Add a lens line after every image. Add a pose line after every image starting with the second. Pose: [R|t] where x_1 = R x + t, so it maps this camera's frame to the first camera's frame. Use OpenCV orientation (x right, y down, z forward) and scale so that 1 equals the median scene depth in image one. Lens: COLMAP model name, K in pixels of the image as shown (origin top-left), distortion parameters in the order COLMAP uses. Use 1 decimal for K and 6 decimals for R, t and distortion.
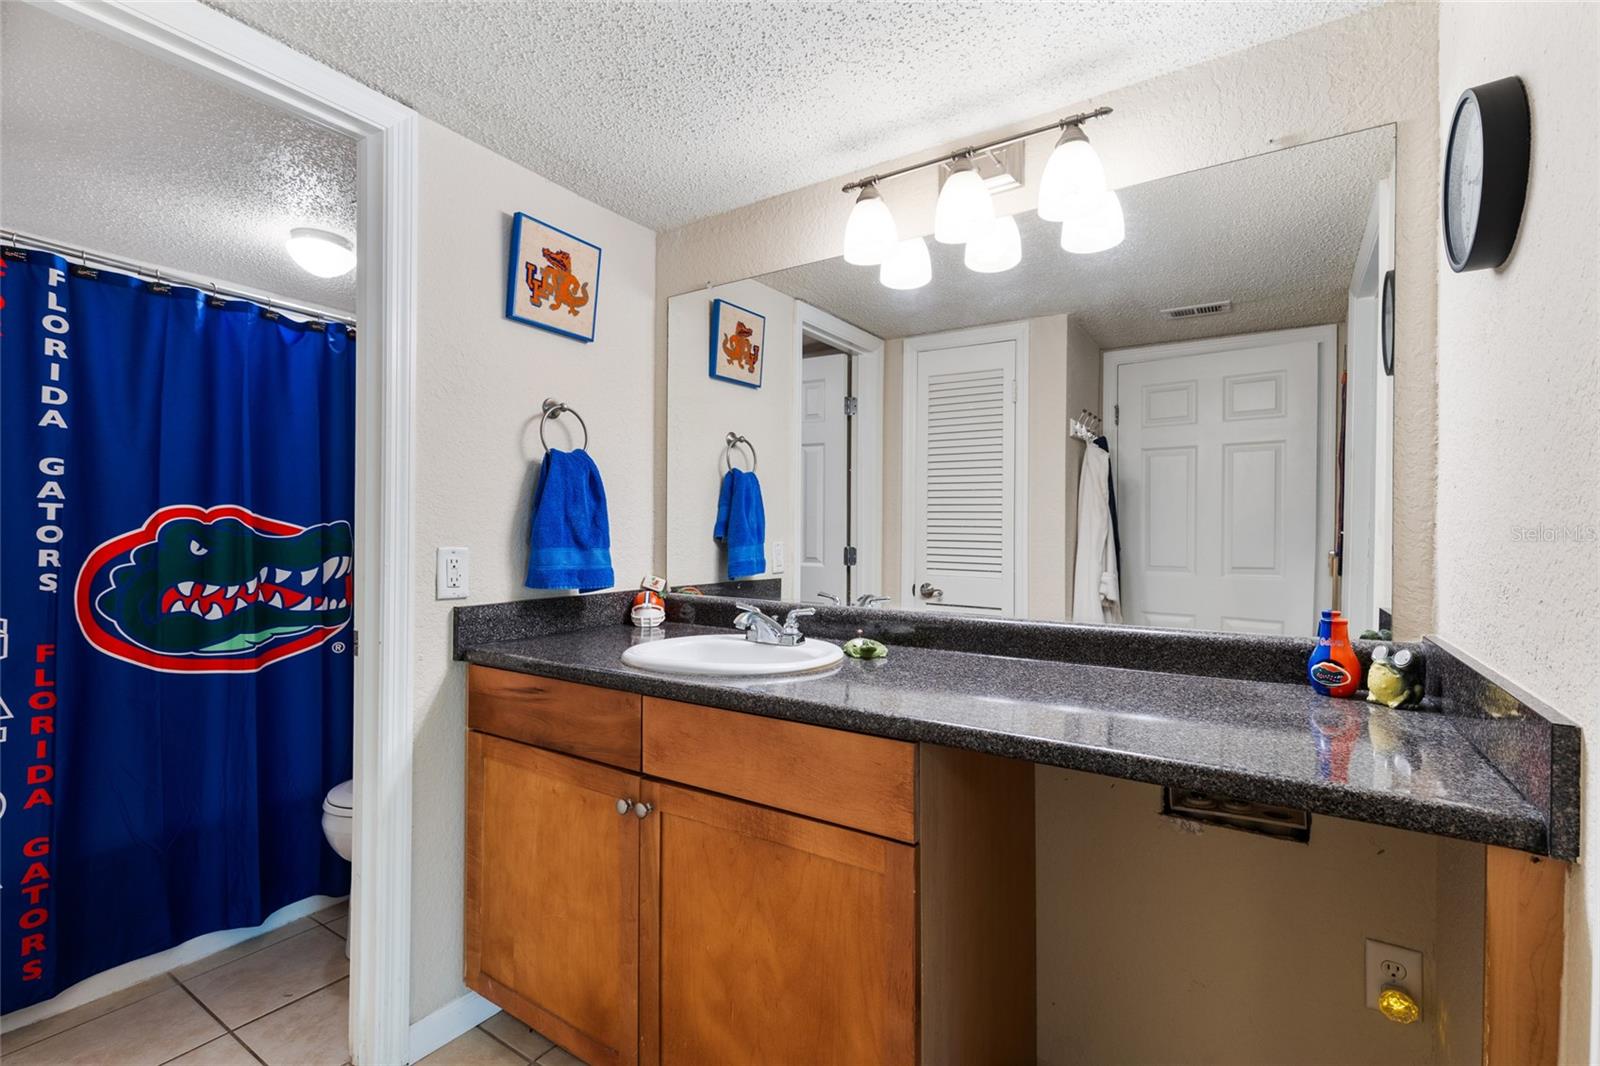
lens RADIAL K [[716.6, 0, 796.6], [0, 716.6, 532.6], [0, 0, 1]] dist [0.010053, -0.003608]
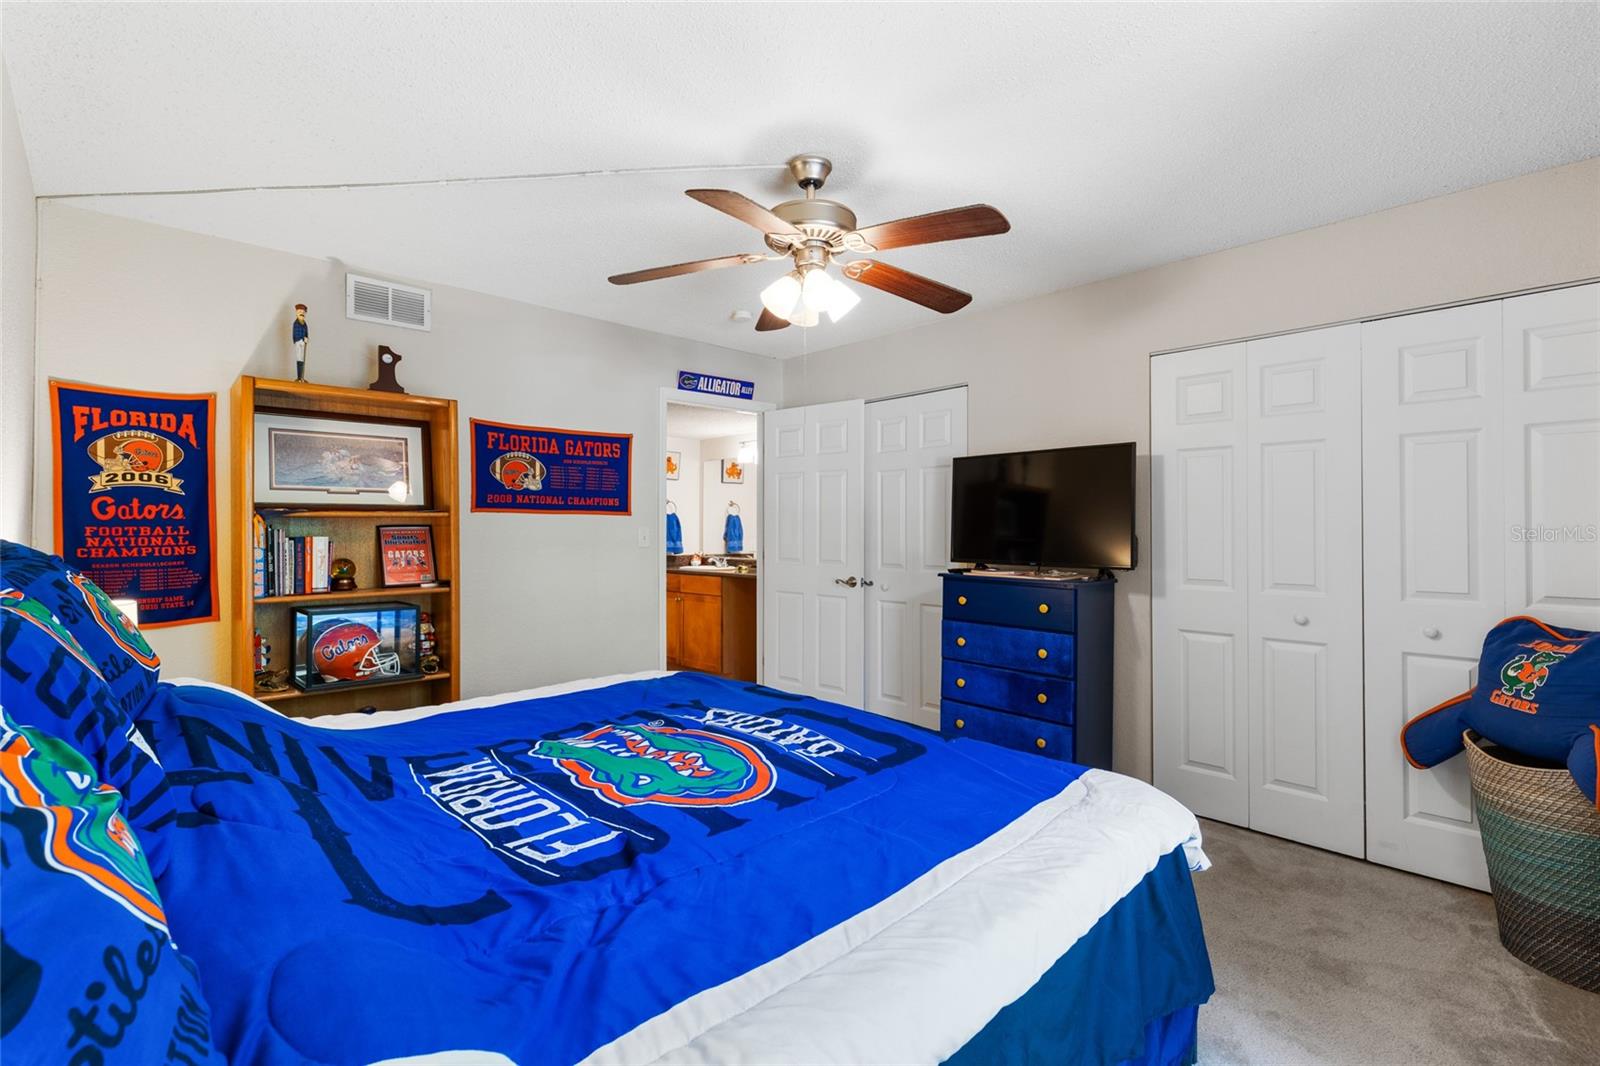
lens RADIAL K [[716.6, 0, 796.6], [0, 716.6, 532.6], [0, 0, 1]] dist [0.010053, -0.003608]
pose [[0.974653, -0.003055, -0.223700, 1.065442], [0.003267, 0.999994, 0.000578, -0.021934], [0.223697, -0.001294, 0.974658, -2.275868]]
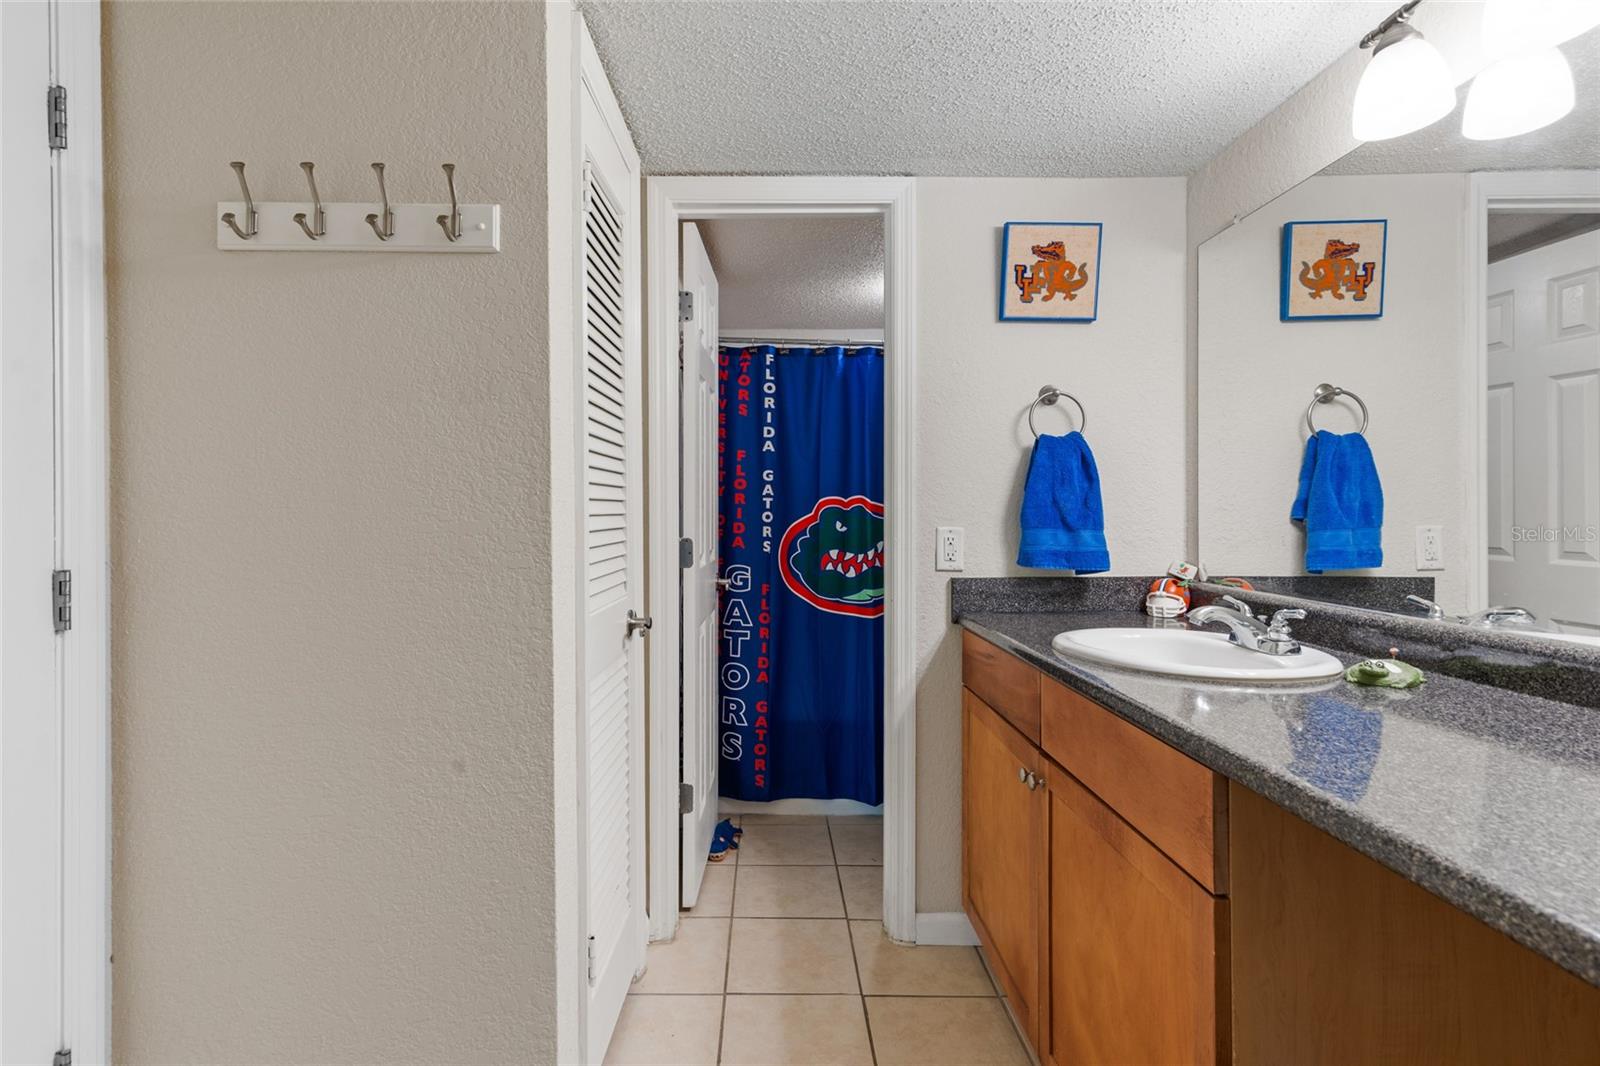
lens RADIAL K [[739.5, 0, 760.3], [0, 739.5, 512.0], [0, 0, 1]] dist [0.011630, -0.000966]
pose [[0.551583, -0.008146, -0.834080, 0.328296], [0.004841, 0.999967, -0.006564, 0.001557], [0.834106, -0.000417, 0.551604, 0.058530]]
